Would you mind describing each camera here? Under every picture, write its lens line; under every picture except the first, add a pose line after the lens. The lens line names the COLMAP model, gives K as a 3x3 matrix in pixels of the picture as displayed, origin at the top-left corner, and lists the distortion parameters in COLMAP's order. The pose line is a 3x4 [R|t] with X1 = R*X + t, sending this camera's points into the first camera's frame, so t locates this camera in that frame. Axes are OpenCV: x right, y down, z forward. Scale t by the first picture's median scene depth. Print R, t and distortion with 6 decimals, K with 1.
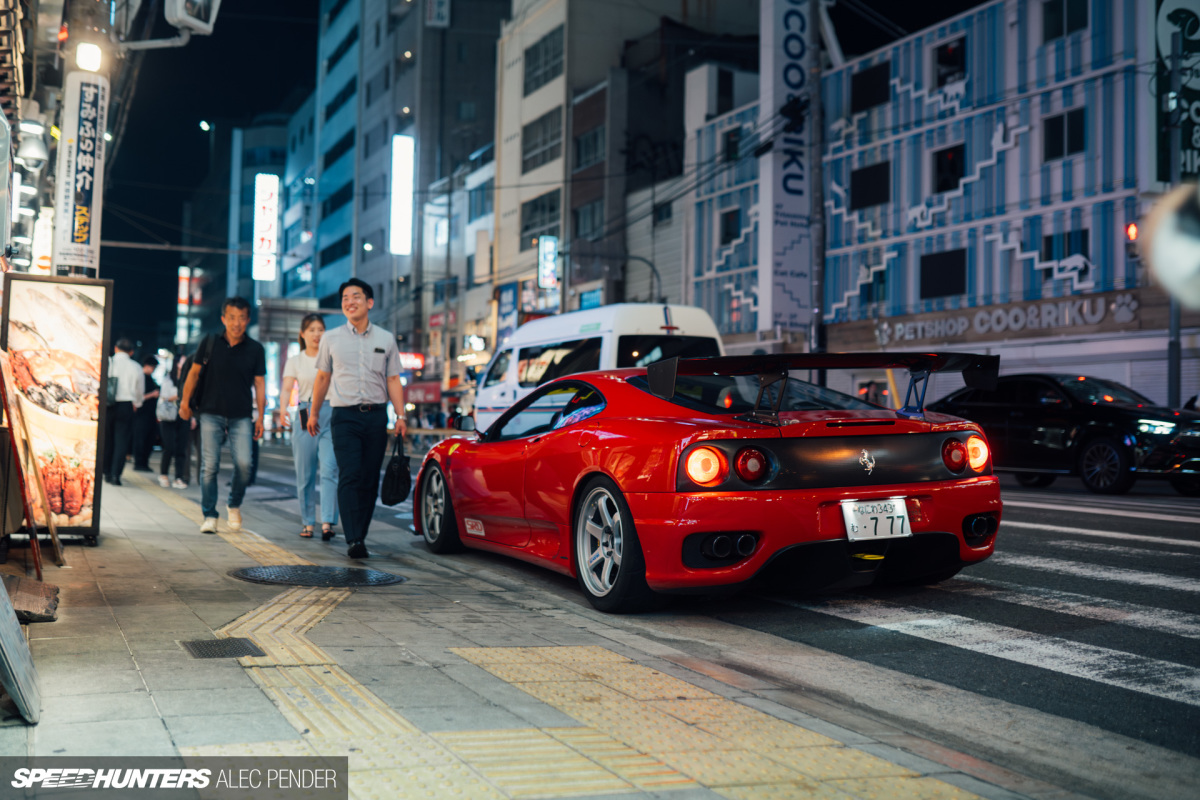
lens RADIAL K [[1310.9, 0, 599.4], [0, 1310.9, 389.1], [0, 0, 1]] dist [-0.046297, 0.000000]
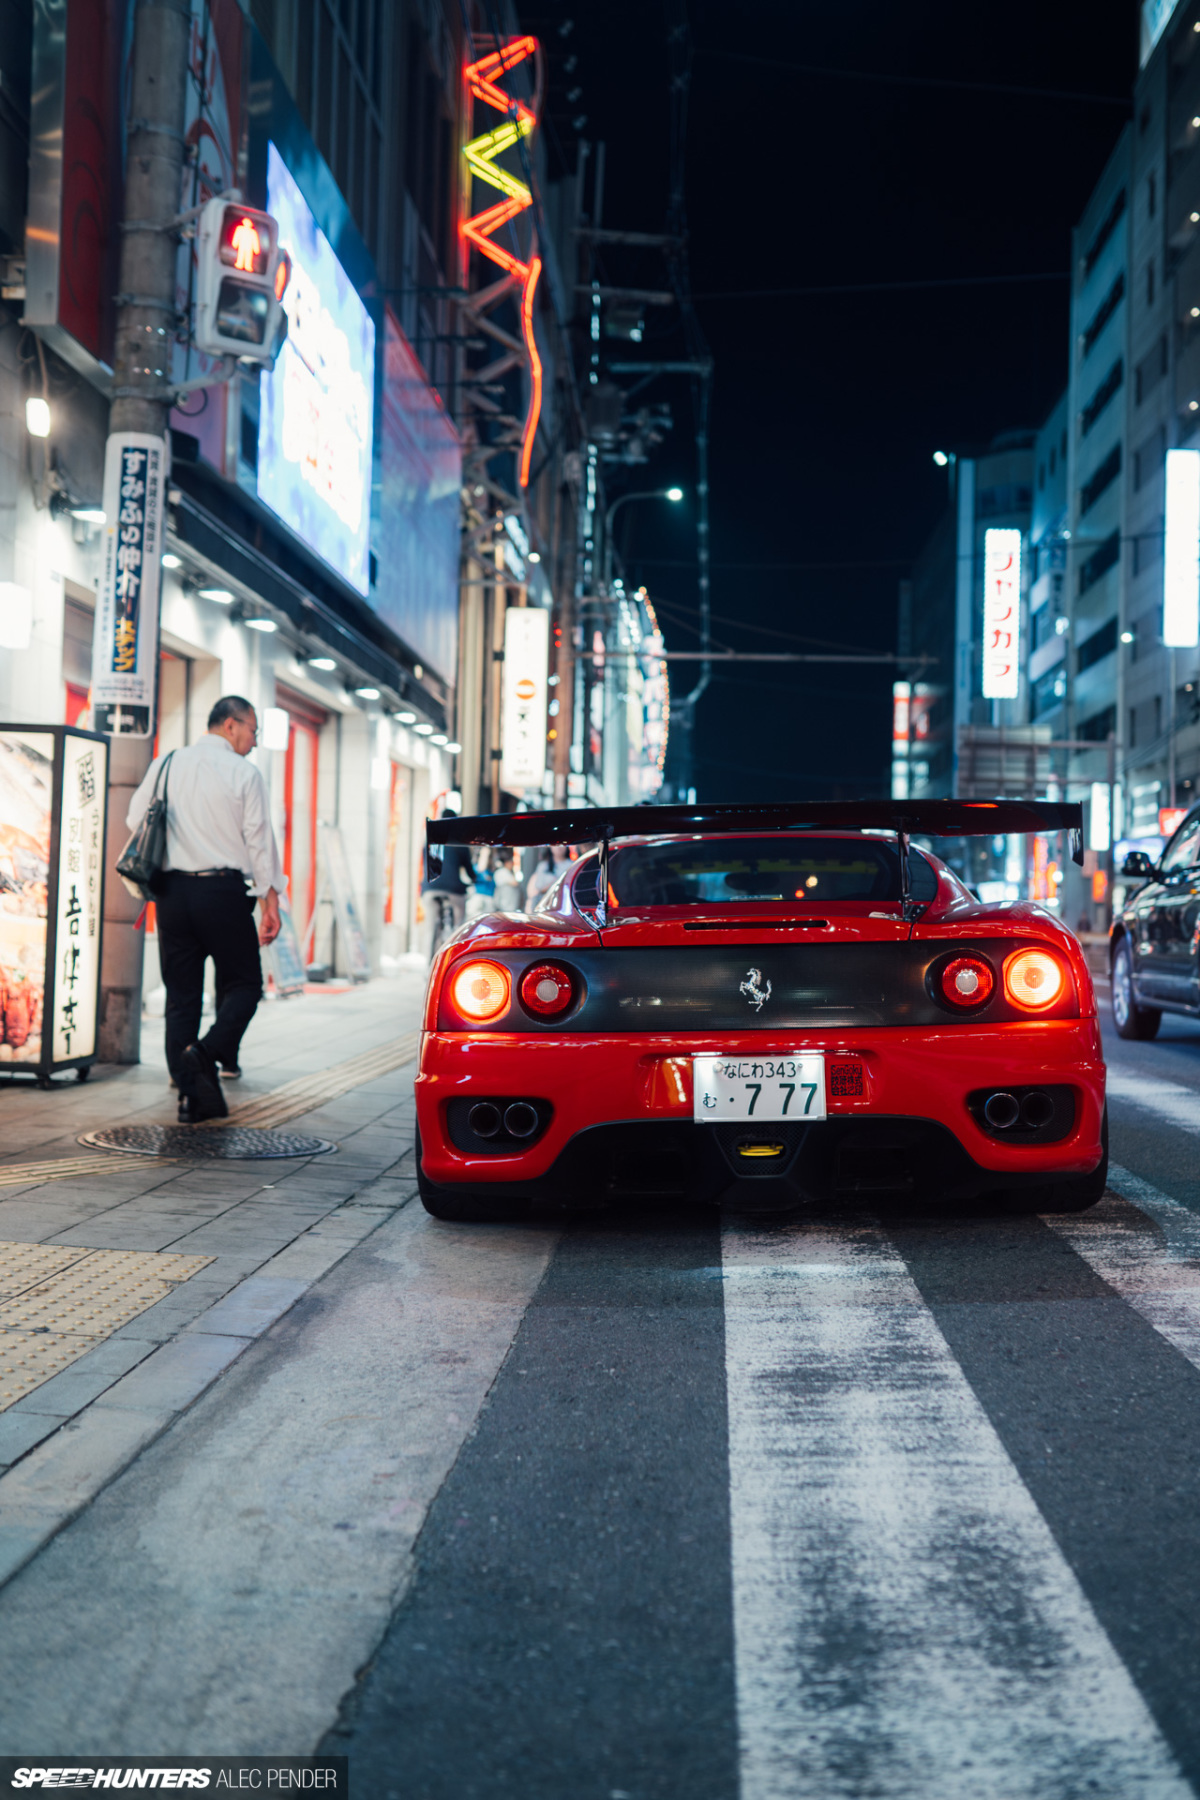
lens RADIAL K [[2108.3, 0, 598.4], [0, 2108.3, 914.6], [0, 0, 1]] dist [-0.031071, 0.000000]
pose [[0.890540, 0.001902, -0.454900, 0.362472], [0.007642, 0.999788, 0.019140, 0.001896], [0.454840, -0.020522, 0.890337, 0.078279]]
